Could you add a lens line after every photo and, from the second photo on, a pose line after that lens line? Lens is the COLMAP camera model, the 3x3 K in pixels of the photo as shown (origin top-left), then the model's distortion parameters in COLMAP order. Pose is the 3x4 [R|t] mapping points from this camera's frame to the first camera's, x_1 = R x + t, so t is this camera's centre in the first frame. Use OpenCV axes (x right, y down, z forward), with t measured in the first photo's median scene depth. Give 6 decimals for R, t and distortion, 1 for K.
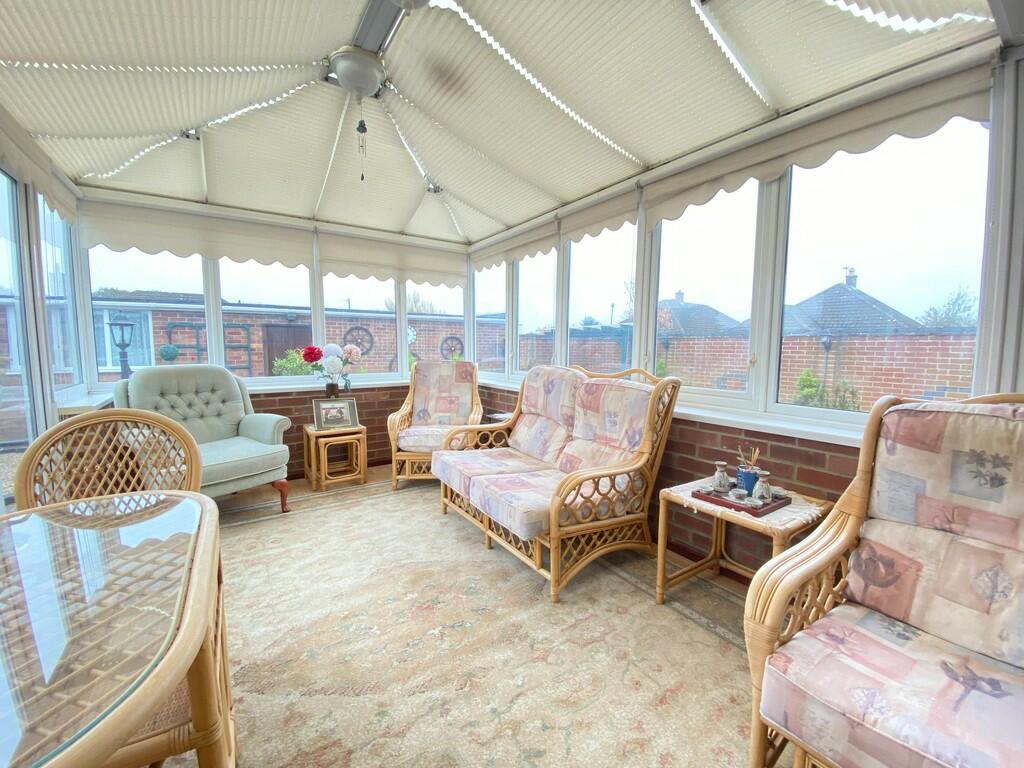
lens RADIAL K [[411.8, 0, 512.0], [0, 411.8, 384.0], [0, 0, 1]] dist [0.000386, -0.000022]
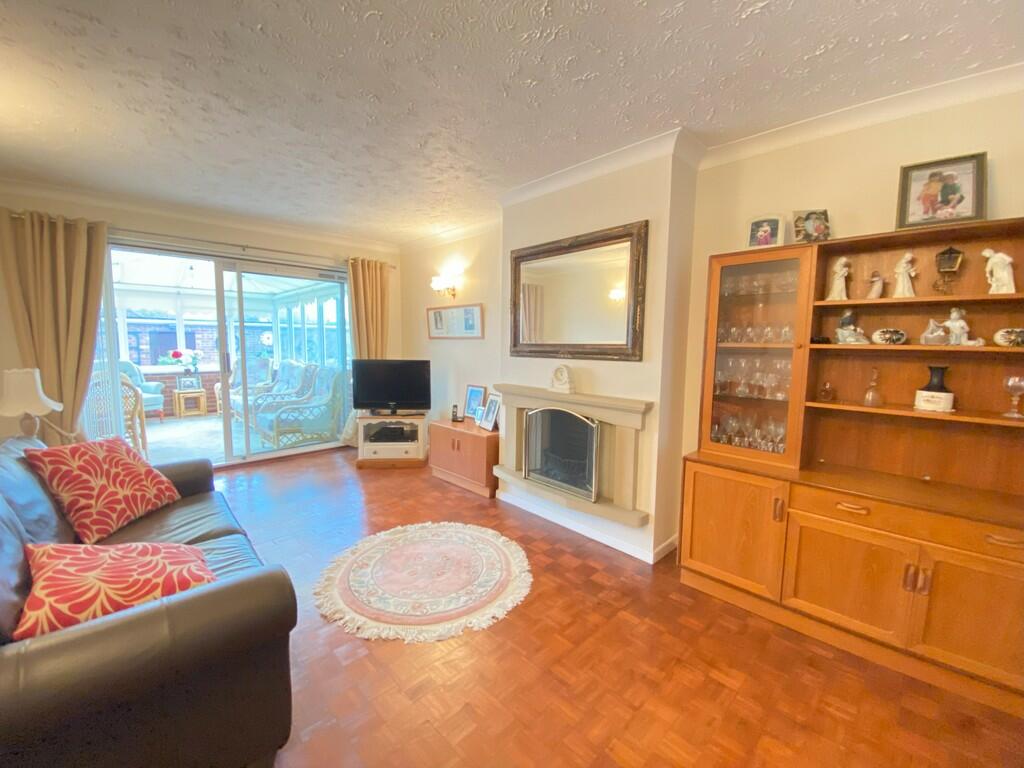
lens RADIAL K [[418.9, 0, 512.0], [0, 418.9, 384.0], [0, 0, 1]] dist [-0.001496, -0.000298]
pose [[0.985775, -0.013232, 0.167550, 0.827306], [0.011897, 0.999889, 0.008972, 0.075399], [-0.167650, -0.006851, 0.985823, -1.366418]]
